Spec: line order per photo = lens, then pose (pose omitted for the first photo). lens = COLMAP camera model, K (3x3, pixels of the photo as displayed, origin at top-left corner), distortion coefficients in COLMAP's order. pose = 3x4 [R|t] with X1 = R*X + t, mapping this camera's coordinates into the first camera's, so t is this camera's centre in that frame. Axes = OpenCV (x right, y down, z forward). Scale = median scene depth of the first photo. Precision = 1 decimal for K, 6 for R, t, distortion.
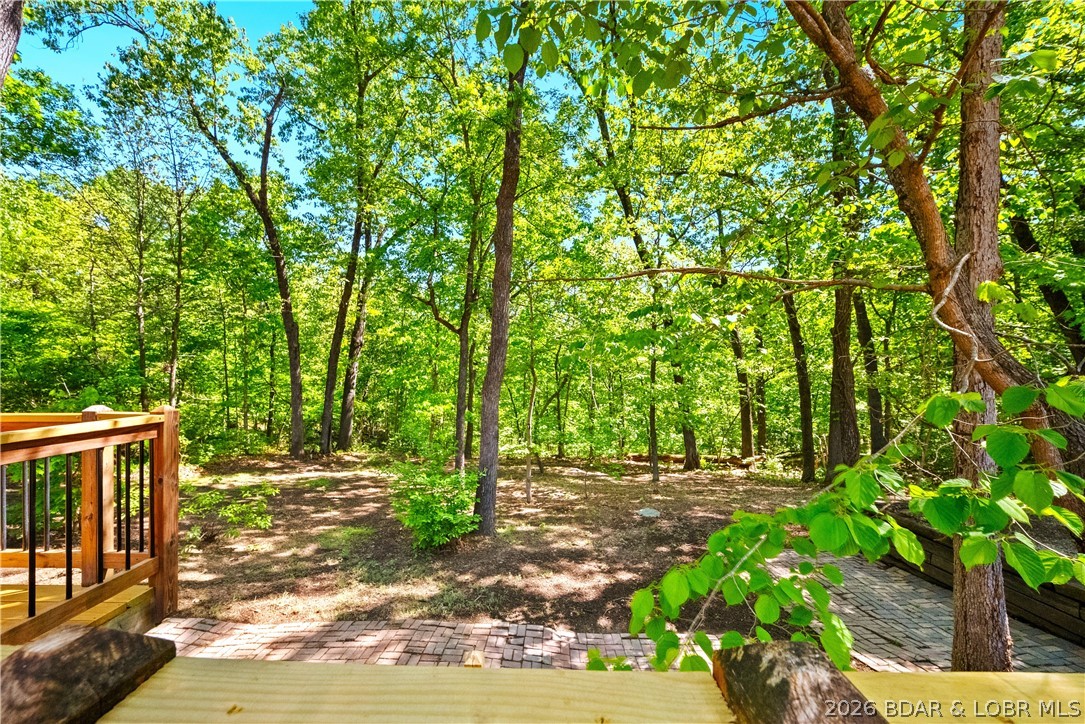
lens RADIAL K [[375.9, 0, 539.1], [0, 375.9, 363.7], [0, 0, 1]] dist [-0.008698, -0.000118]
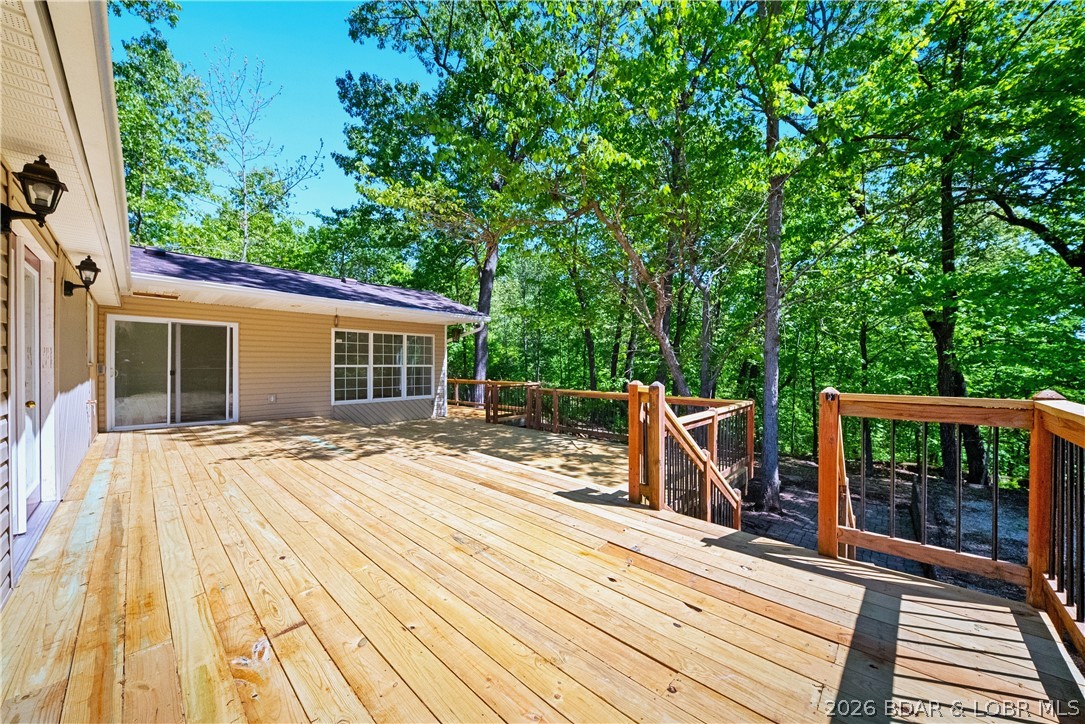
lens RADIAL K [[389.6, 0, 538.8], [0, 389.6, 362.3], [0, 0, 1]] dist [-0.006657, 0.000181]
pose [[0.721322, -0.004536, -0.692585, 0.311169], [0.011166, 0.999925, 0.005080, -0.019329], [0.692509, -0.011398, 0.721319, -0.339817]]
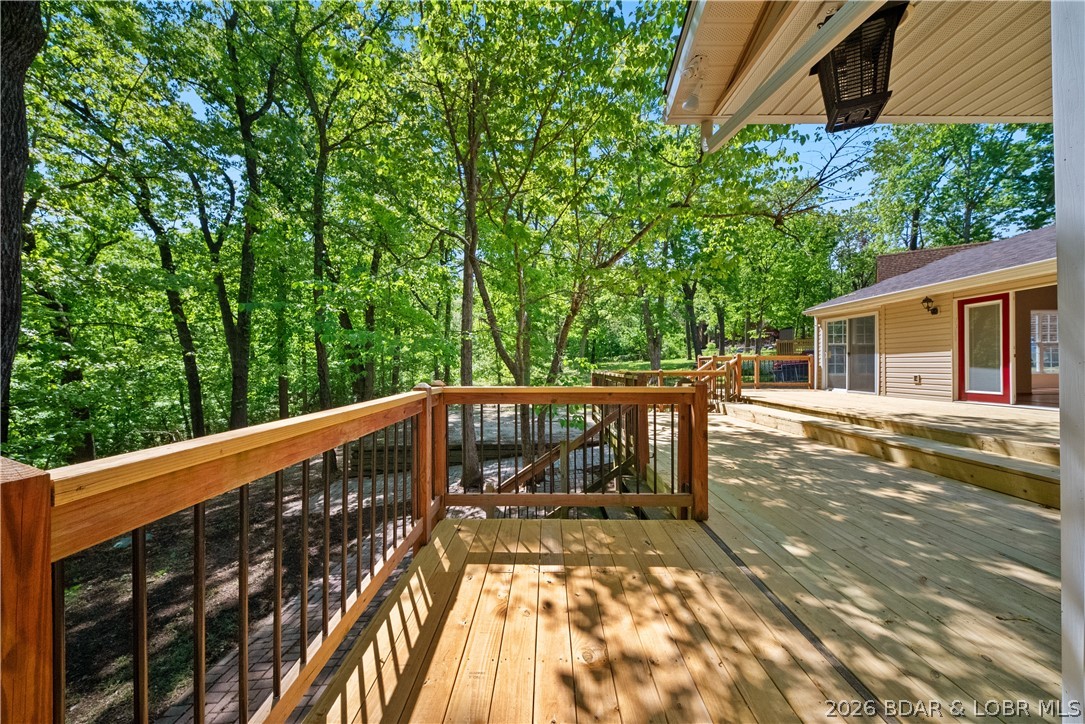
lens RADIAL K [[354.8, 0, 536.0], [0, 354.8, 368.0], [0, 0, 1]] dist [-0.017142, 0.000019]
pose [[0.031921, -0.009074, 0.999449, -0.263106], [-0.007574, 0.999928, 0.009320, 0.007811], [-0.999462, -0.007868, 0.031850, 0.076977]]
